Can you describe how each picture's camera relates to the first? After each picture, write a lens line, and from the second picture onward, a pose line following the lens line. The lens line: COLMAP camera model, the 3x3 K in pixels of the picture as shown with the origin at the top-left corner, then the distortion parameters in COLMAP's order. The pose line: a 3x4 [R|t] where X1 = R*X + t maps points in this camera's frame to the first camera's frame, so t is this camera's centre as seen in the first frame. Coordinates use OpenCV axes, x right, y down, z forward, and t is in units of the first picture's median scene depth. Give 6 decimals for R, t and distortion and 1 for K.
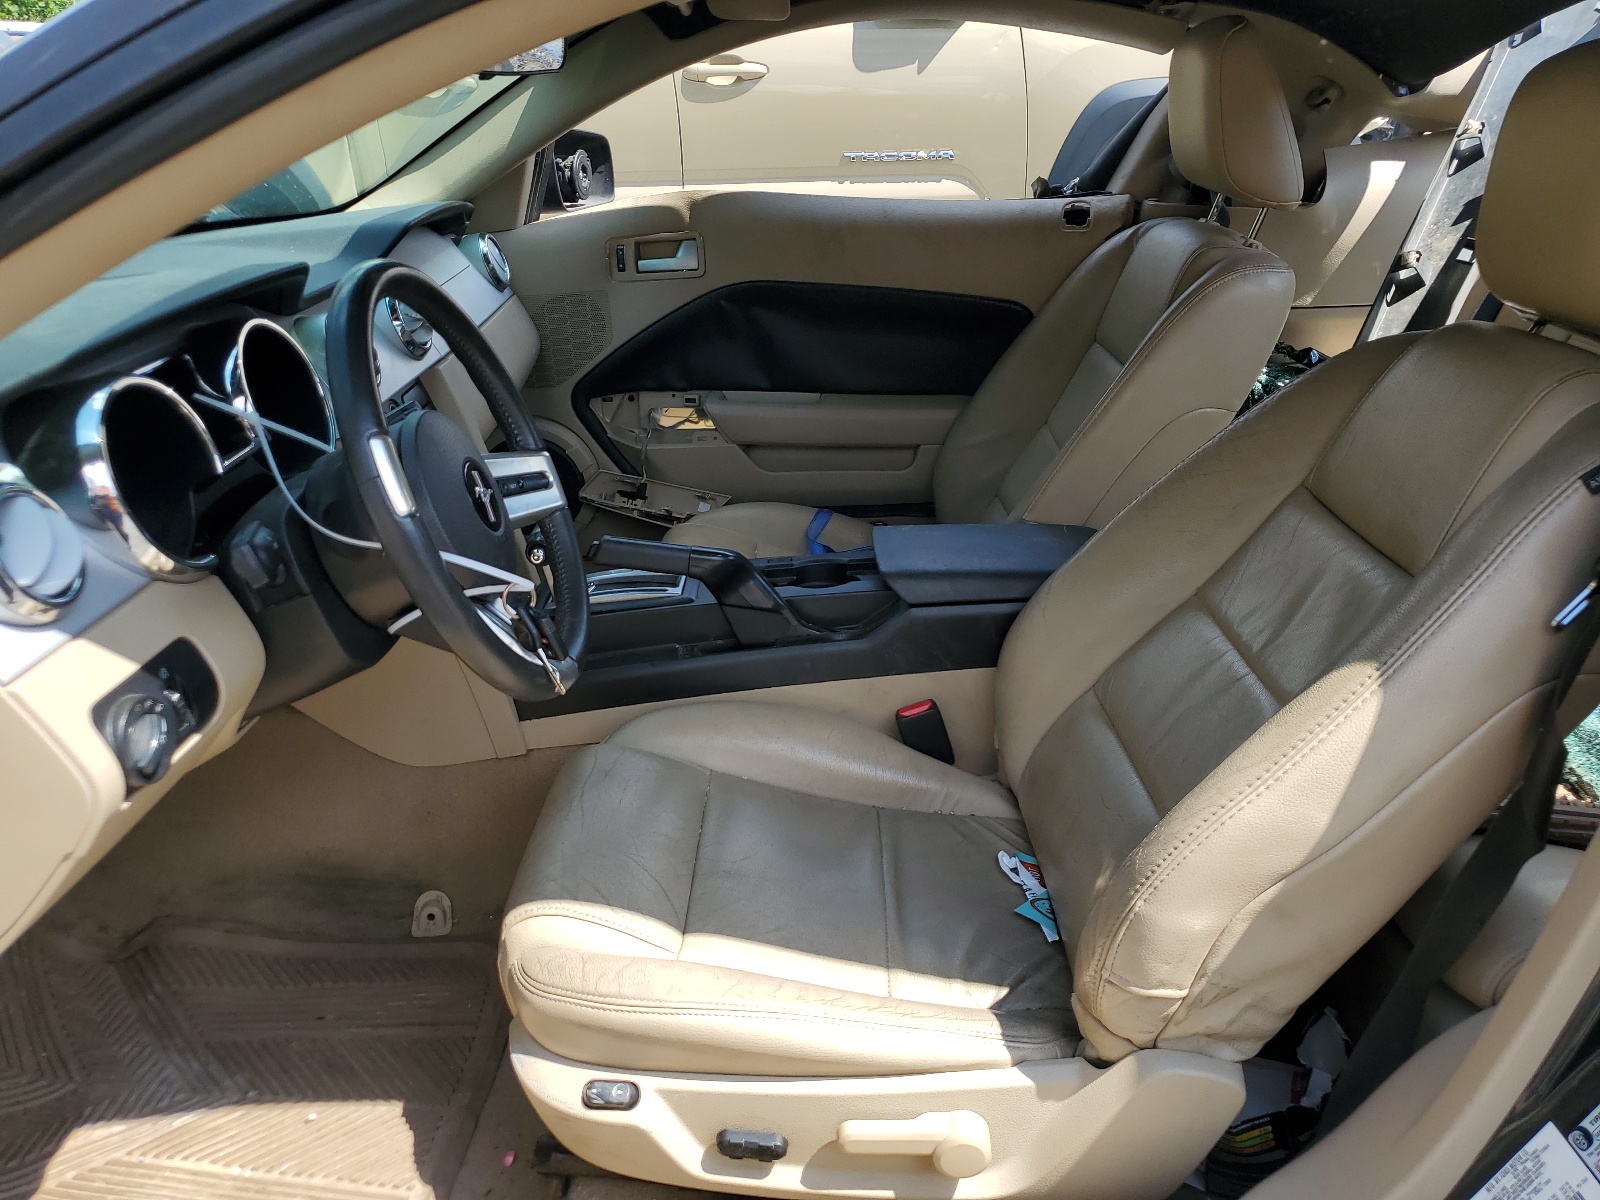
lens RADIAL K [[1212.7, 0, 800.0], [0, 1212.7, 600.0], [0, 0, 1]] dist [0.000124, 0.001069]
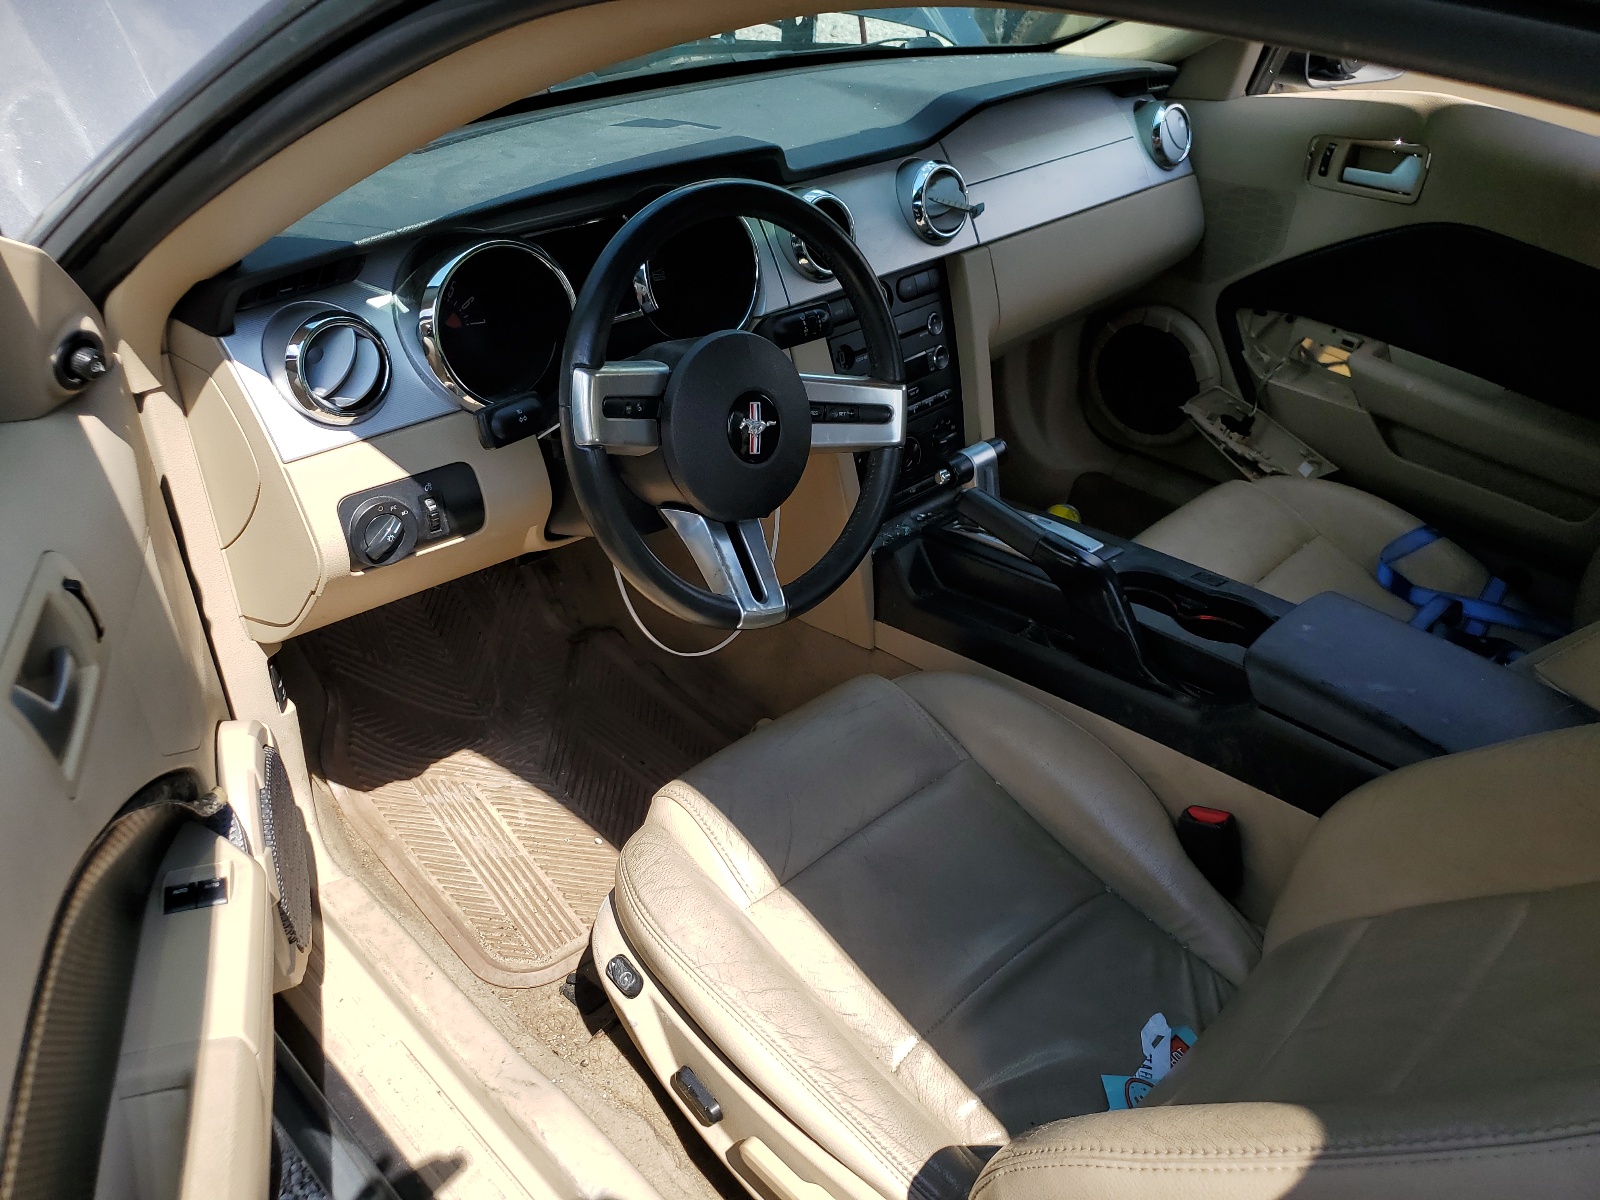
lens RADIAL K [[1220.0, 0, 800.0], [0, 1220.0, 600.0], [0, 0, 1]] dist [-0.007114, -0.006522]
pose [[0.712205, 0.431466, -0.553716, 0.308343], [-0.327436, 0.901923, 0.281638, -0.196918], [0.620926, -0.019277, 0.783632, 0.160112]]
